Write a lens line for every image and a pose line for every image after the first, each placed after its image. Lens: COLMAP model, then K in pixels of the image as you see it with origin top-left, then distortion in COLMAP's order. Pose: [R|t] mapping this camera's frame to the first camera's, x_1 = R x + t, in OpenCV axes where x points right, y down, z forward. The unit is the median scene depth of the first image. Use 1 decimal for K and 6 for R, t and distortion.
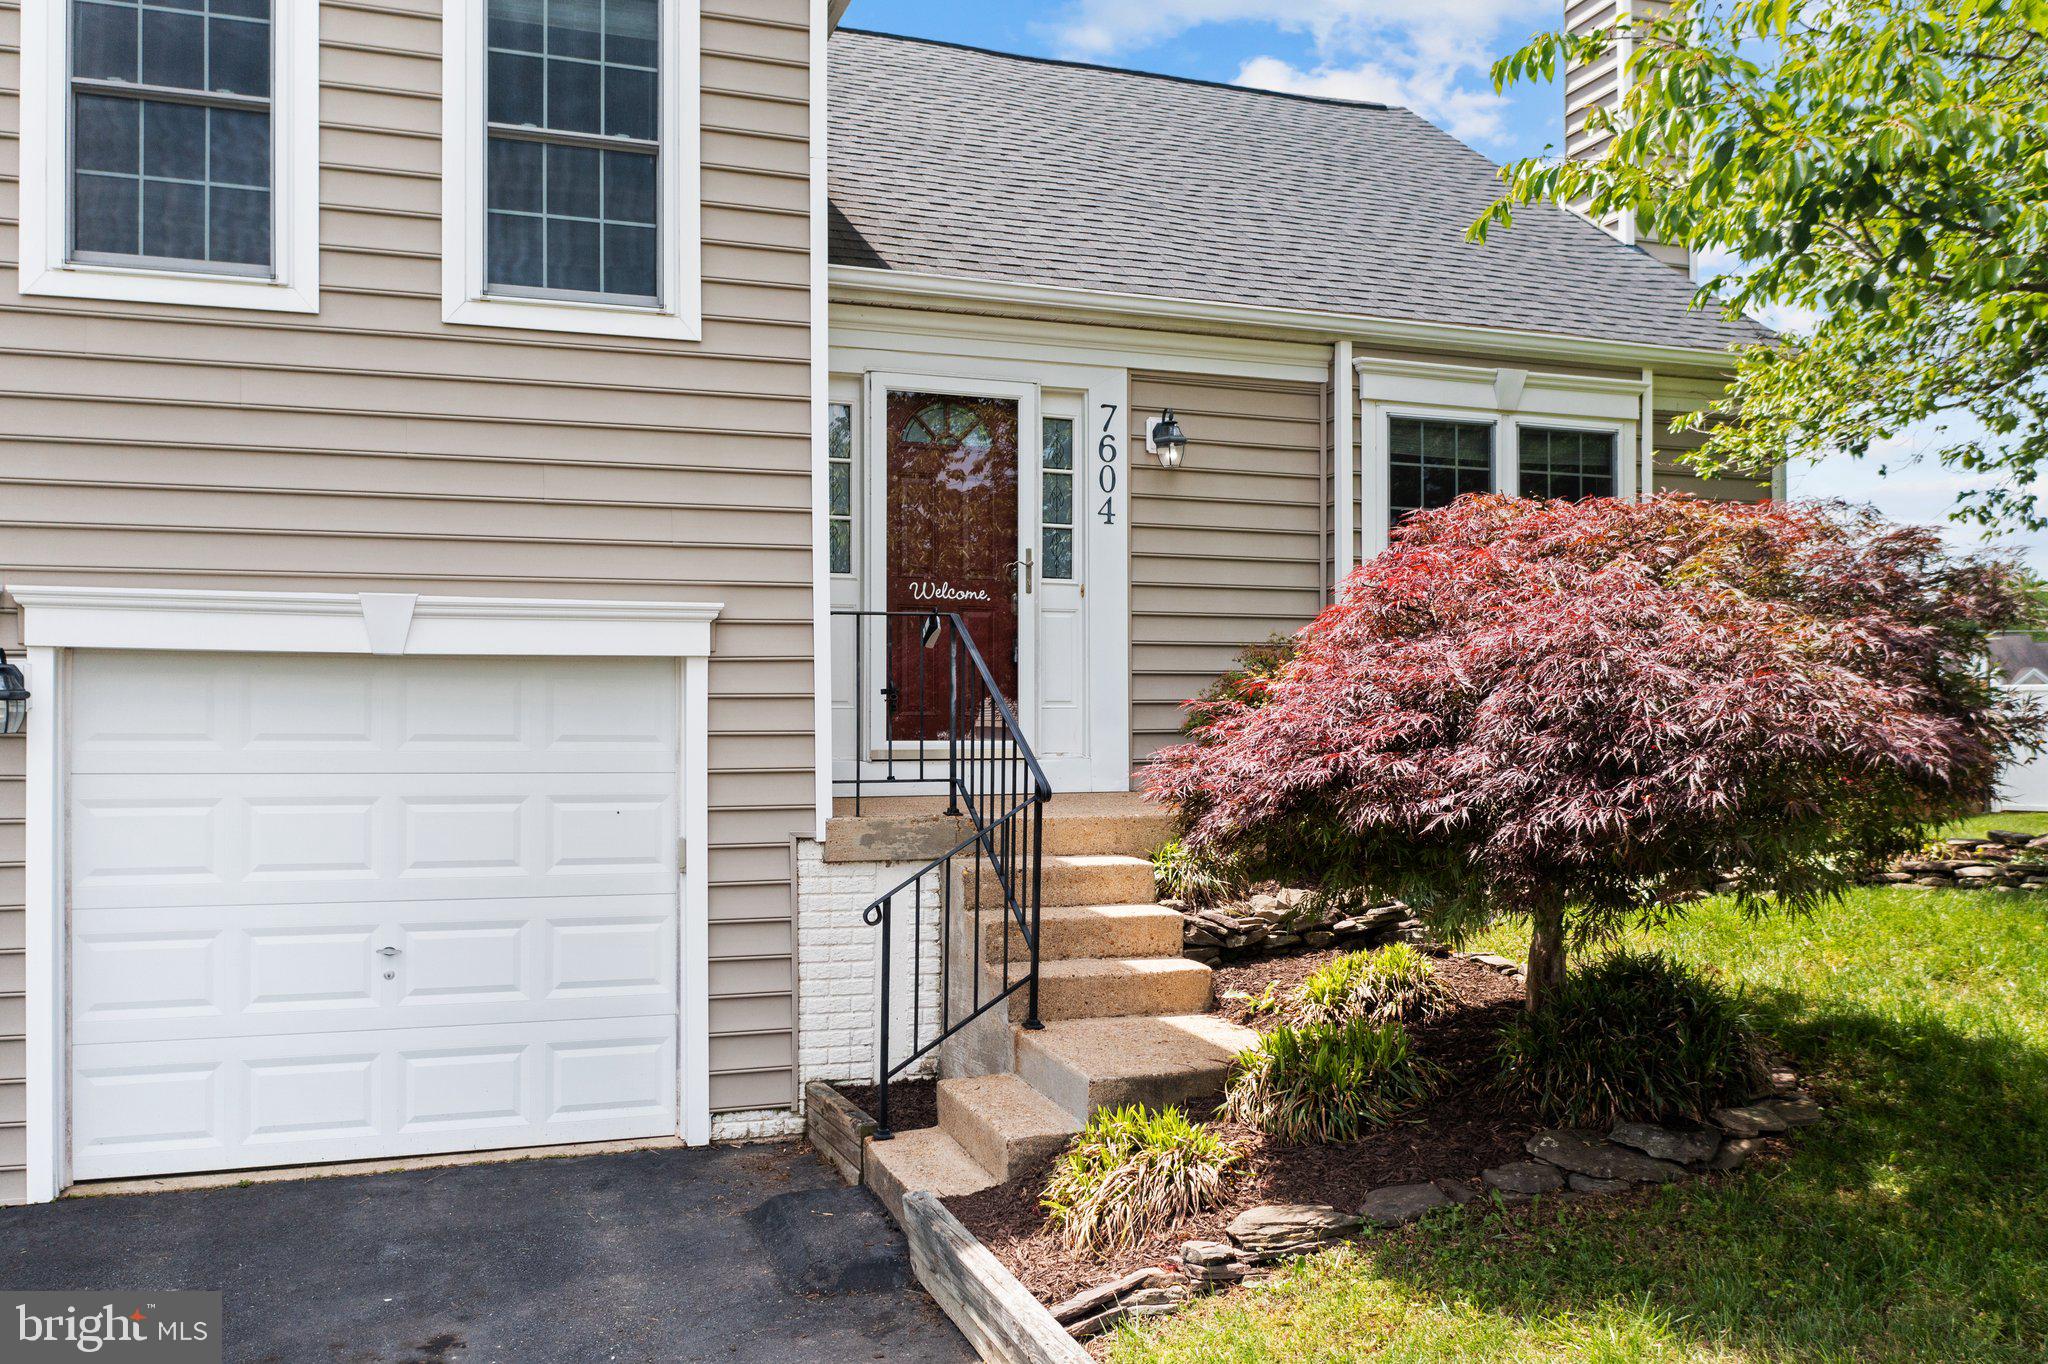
lens RADIAL K [[1628.9, 0, 1020.0], [0, 1628.9, 727.1], [0, 0, 1]] dist [-0.021874, -0.001534]
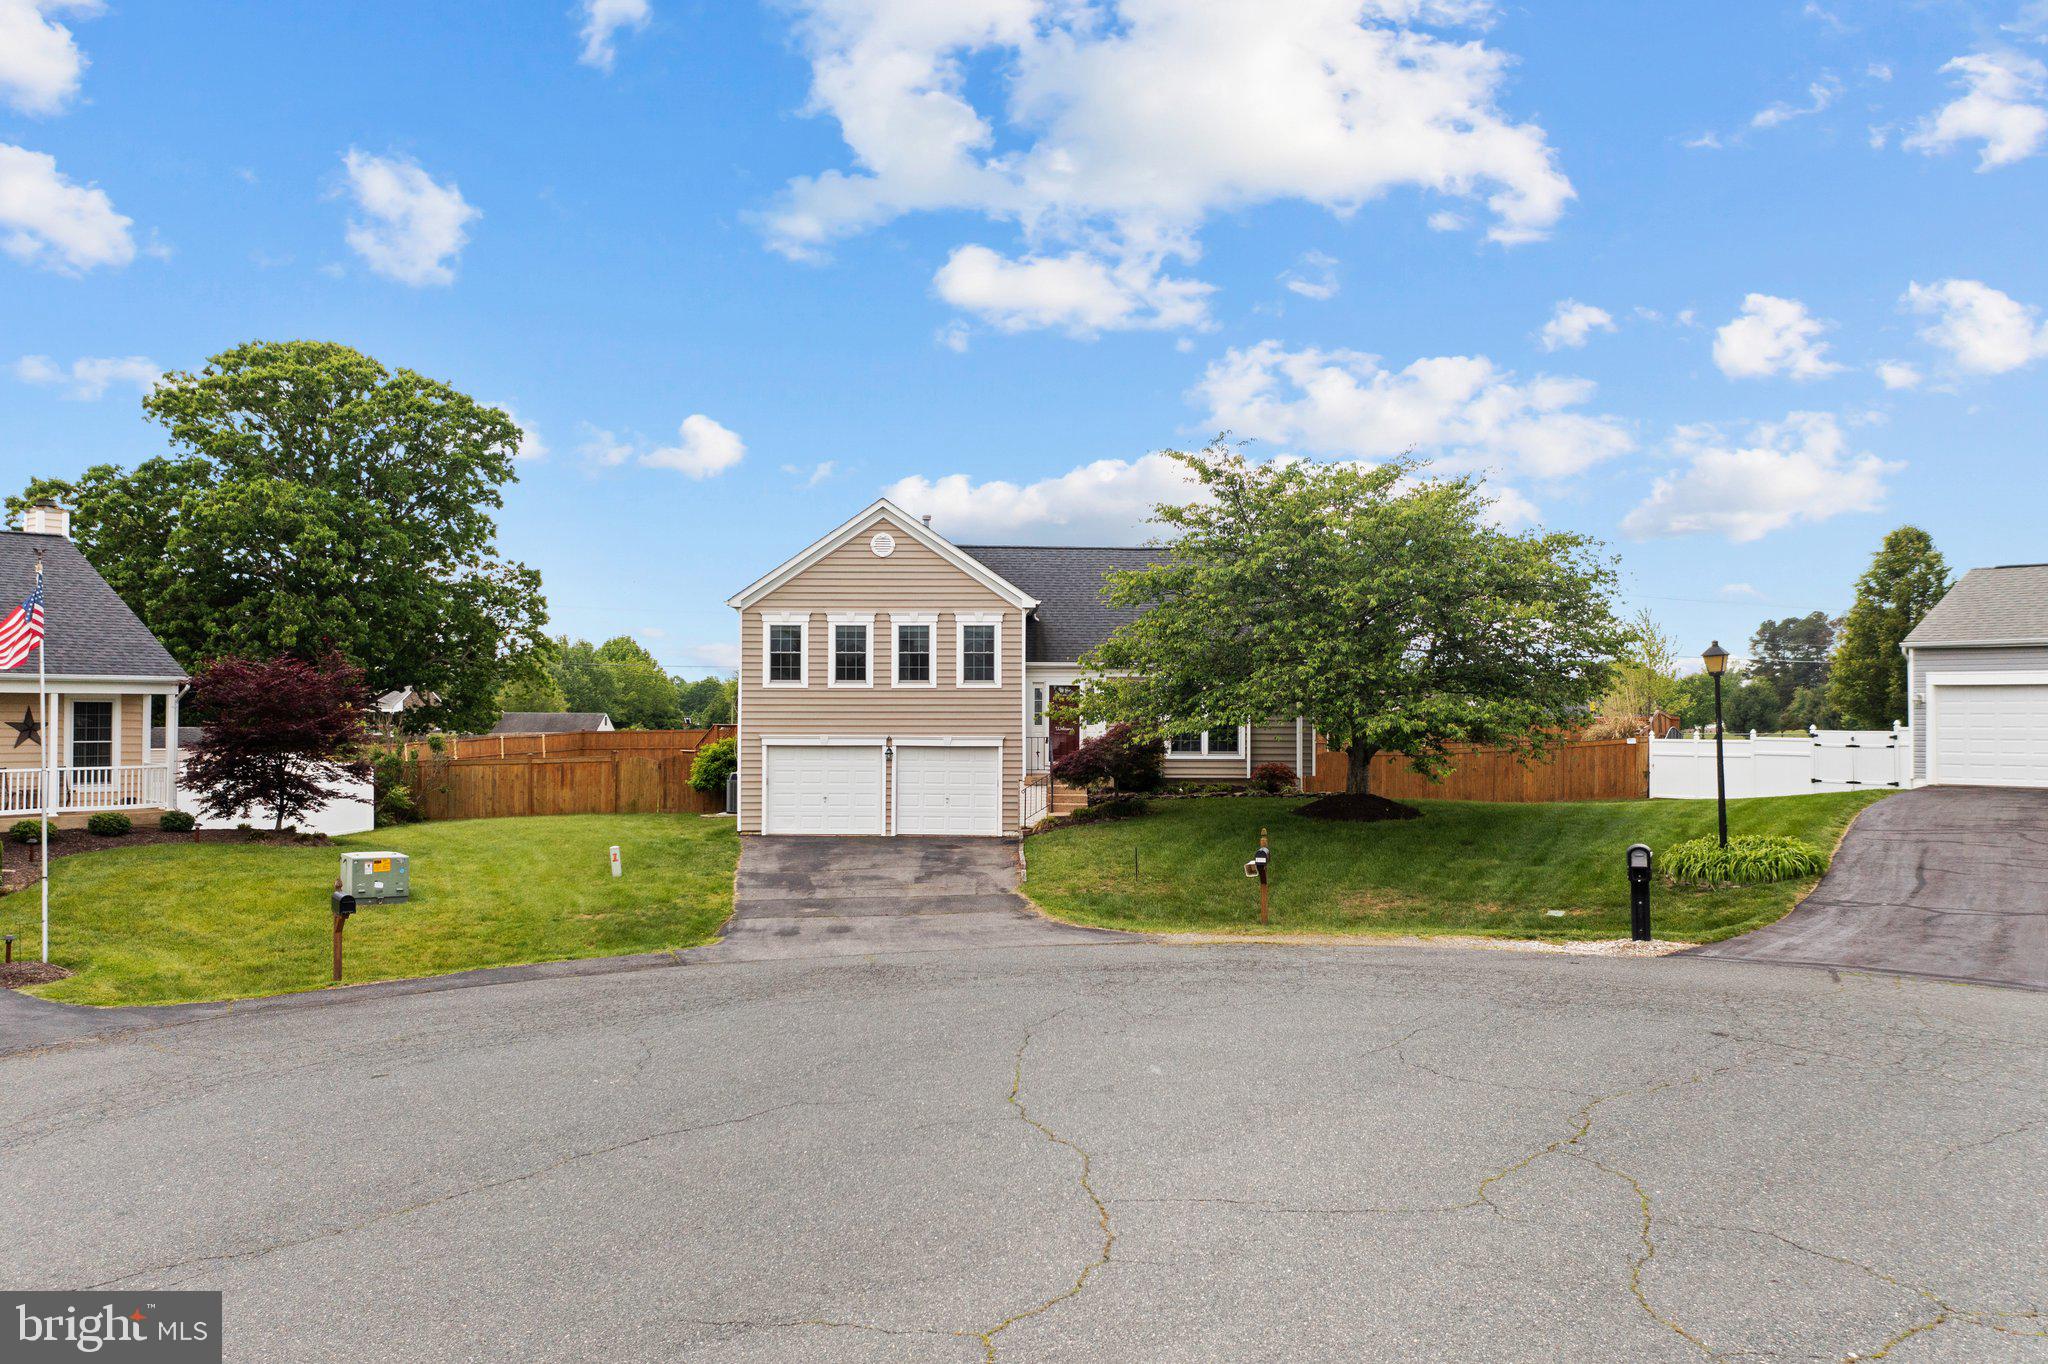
lens RADIAL K [[1610.8, 0, 1024.0], [0, 1610.8, 682.0], [0, 0, 1]] dist [-0.018388, 0.000442]
pose [[0.946752, -0.005193, -0.321922, 1.685319], [-0.005320, 0.999481, -0.031769, -0.091019], [0.321920, 0.031790, 0.946233, -4.266807]]
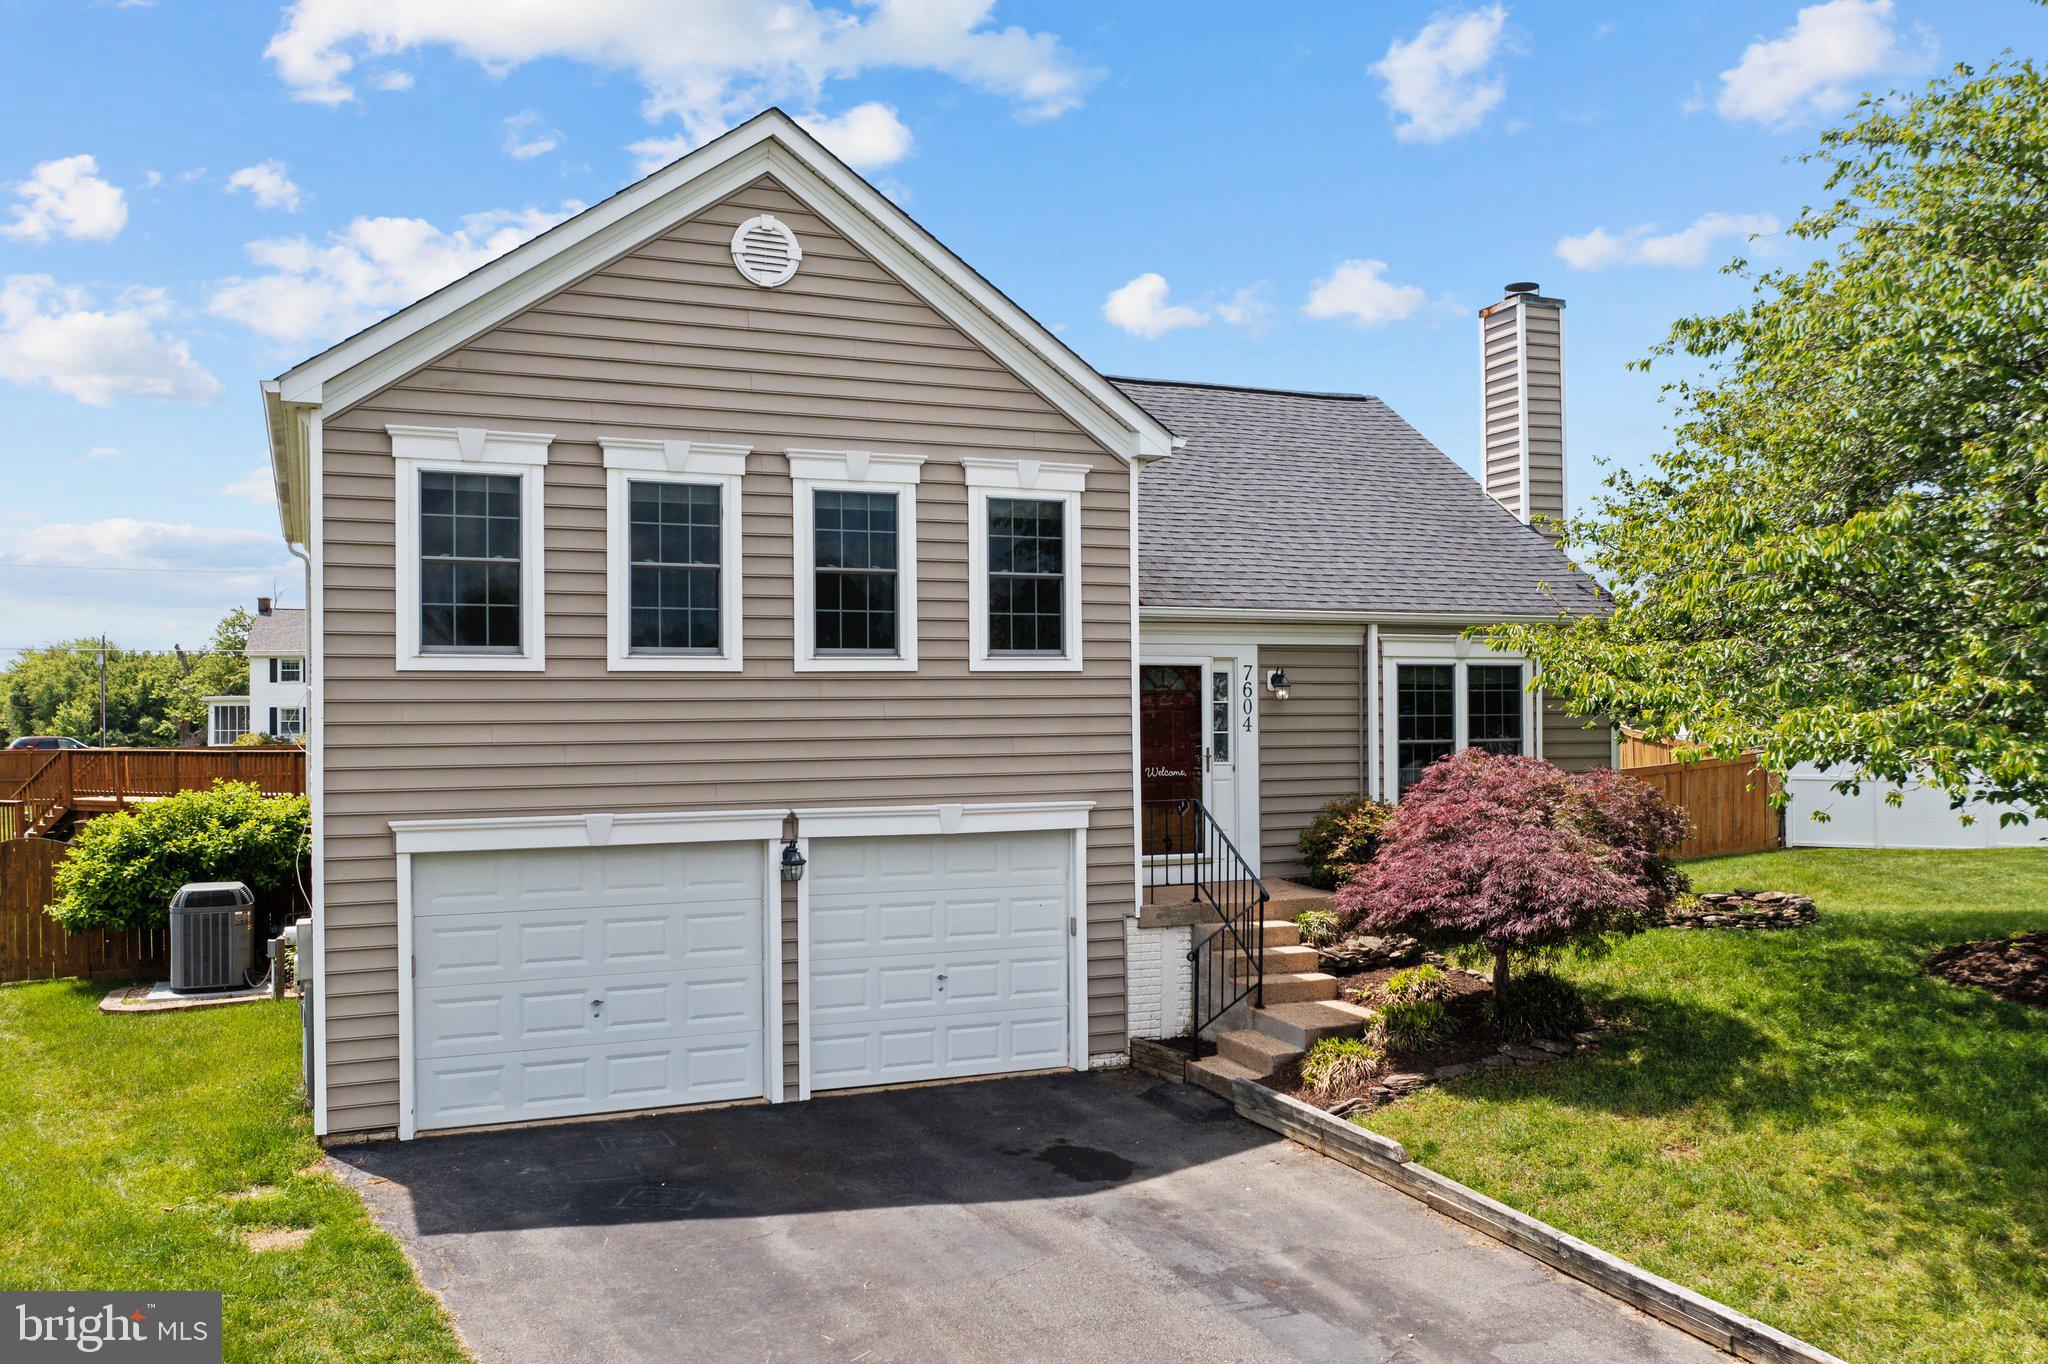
lens RADIAL K [[1625.0, 0, 1026.3], [0, 1625.0, 708.9], [0, 0, 1]] dist [-0.014601, -0.000695]
pose [[0.997862, -0.006786, 0.064997, -0.415905], [0.007492, 0.999916, -0.010622, -0.177946], [-0.064919, 0.011087, 0.997829, -1.056348]]
